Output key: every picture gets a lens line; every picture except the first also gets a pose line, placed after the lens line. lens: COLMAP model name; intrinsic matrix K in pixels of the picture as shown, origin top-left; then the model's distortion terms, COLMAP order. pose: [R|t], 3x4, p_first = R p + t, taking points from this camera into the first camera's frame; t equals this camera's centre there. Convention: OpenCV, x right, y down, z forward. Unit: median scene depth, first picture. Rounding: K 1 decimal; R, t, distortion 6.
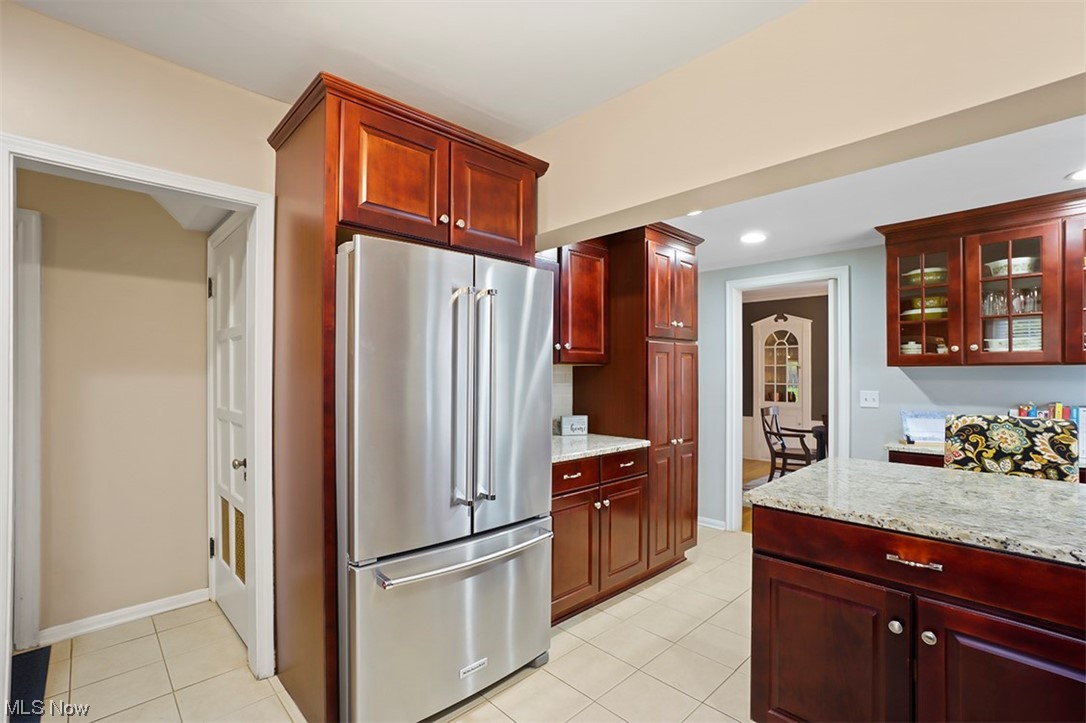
lens RADIAL K [[487.3, 0, 536.0], [0, 487.3, 367.7], [0, 0, 1]] dist [-0.012161, 0.000389]
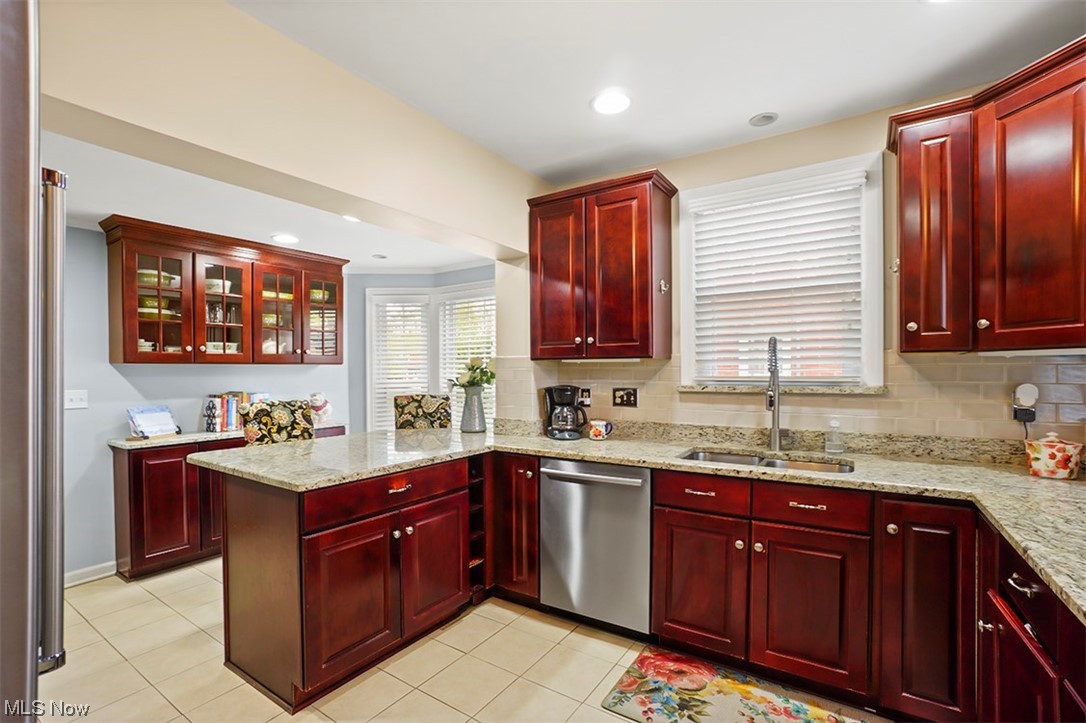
lens RADIAL K [[487.3, 0, 535.8], [0, 487.3, 370.2], [0, 0, 1]] dist [-0.012161, 0.000389]
pose [[-0.217905, 0.000891, 0.975970, -0.548572], [-0.009775, 0.999947, -0.003096, 0.009035], [-0.975921, -0.010215, -0.217885, 0.572156]]
